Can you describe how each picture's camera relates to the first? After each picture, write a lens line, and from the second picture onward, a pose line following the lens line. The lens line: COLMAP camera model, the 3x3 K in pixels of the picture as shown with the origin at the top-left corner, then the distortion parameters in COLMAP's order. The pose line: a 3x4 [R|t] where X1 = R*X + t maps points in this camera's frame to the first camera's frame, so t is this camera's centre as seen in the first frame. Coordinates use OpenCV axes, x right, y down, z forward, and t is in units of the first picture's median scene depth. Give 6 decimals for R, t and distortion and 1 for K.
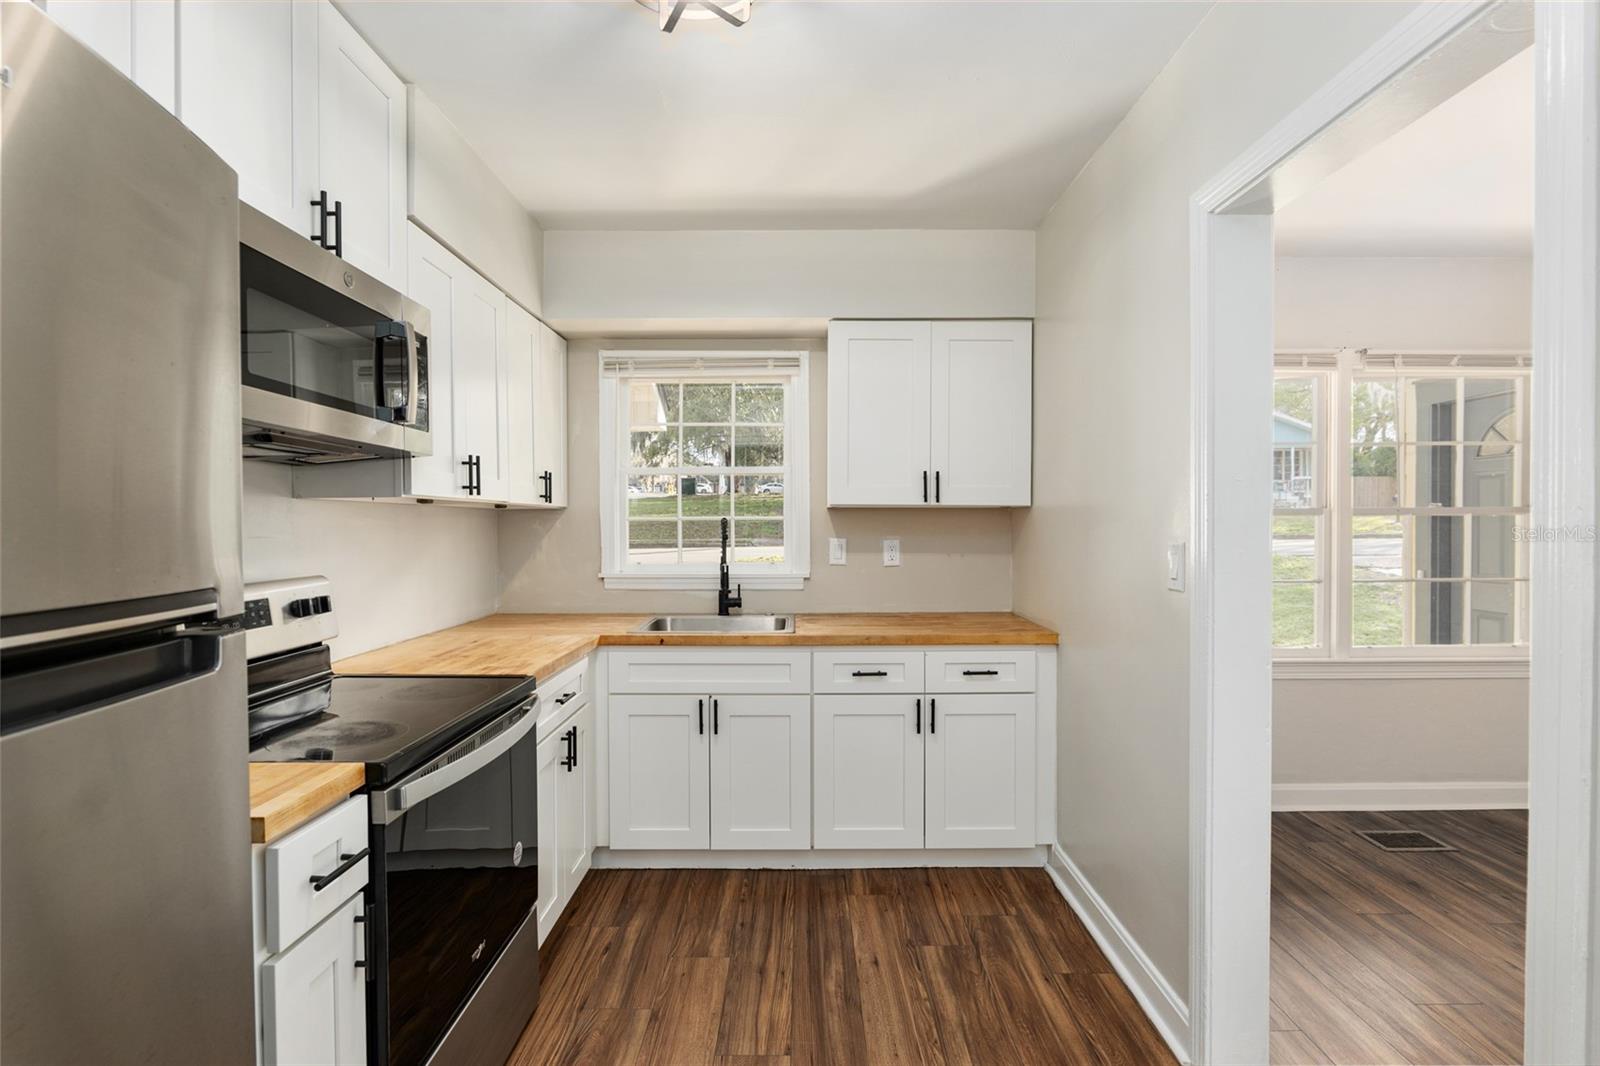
lens RADIAL K [[755.4, 0, 802.7], [0, 755.4, 532.0], [0, 0, 1]] dist [-0.004120, -0.000534]
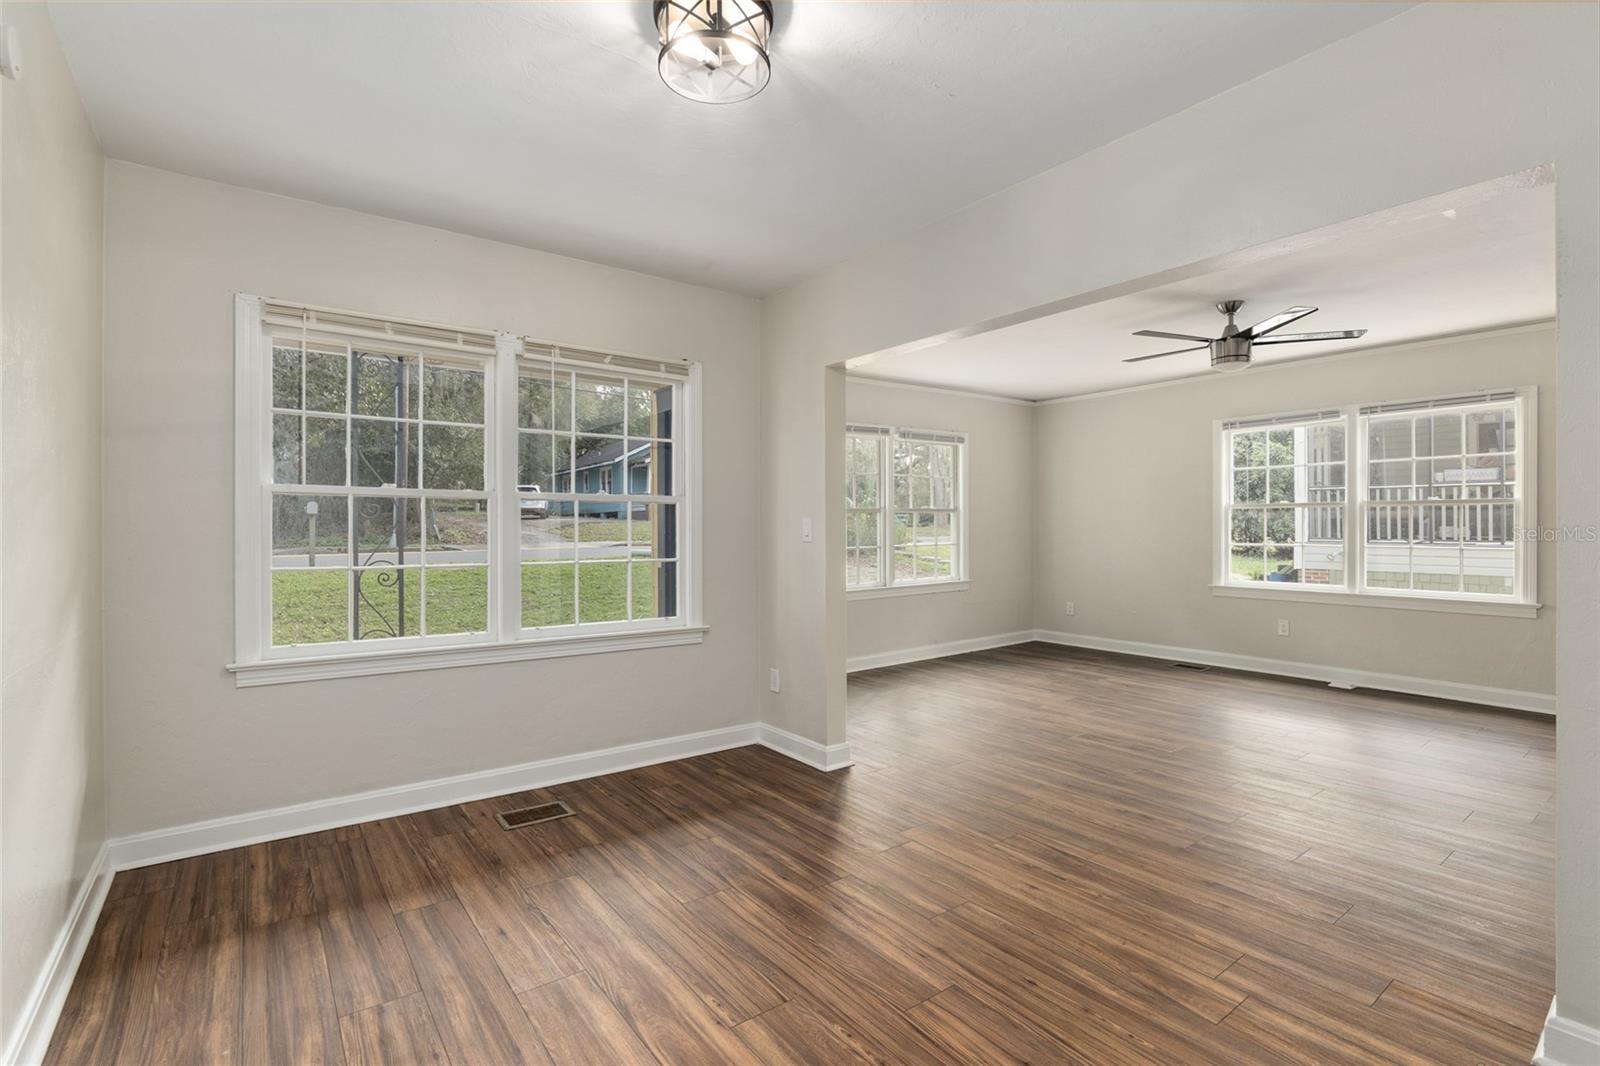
lens RADIAL K [[741.2, 0, 794.3], [0, 741.2, 531.0], [0, 0, 1]] dist [-0.015721, -0.000030]
pose [[0.805512, 0.001944, 0.592576, 0.518635], [0.011012, 0.999773, -0.018250, 0.050973], [-0.592477, 0.021226, 0.805308, -0.022435]]
